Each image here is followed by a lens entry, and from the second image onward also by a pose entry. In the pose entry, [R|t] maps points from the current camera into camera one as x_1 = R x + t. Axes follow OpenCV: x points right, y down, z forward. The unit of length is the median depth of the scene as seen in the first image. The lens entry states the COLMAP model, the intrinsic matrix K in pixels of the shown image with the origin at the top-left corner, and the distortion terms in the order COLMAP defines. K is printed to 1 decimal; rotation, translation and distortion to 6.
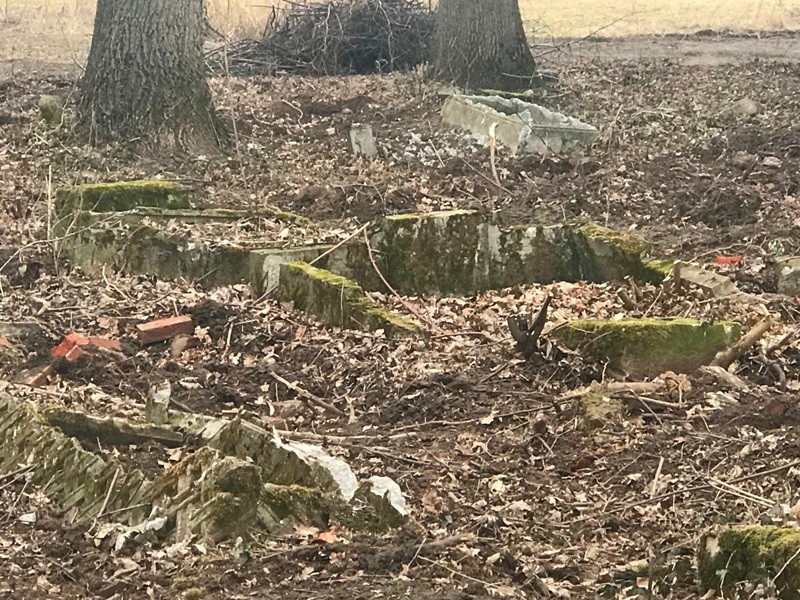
lens RADIAL K [[2922.4, 0, 400.0], [0, 2922.4, 300.0], [0, 0, 1]] dist [-0.246931, 5.122312]
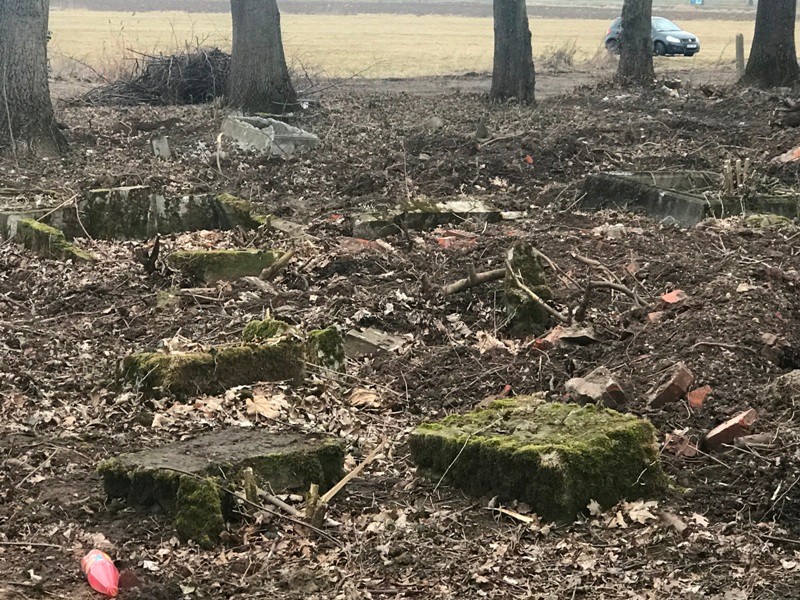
lens RADIAL K [[2050.6, 0, 400.0], [0, 2050.6, 300.0], [0, 0, 1]] dist [-0.150563, 2.122851]
pose [[0.999123, -0.013807, 0.039523, 0.118351], [0.013128, 0.999763, 0.017395, 0.013853], [-0.039754, -0.016860, 0.999067, -0.116924]]
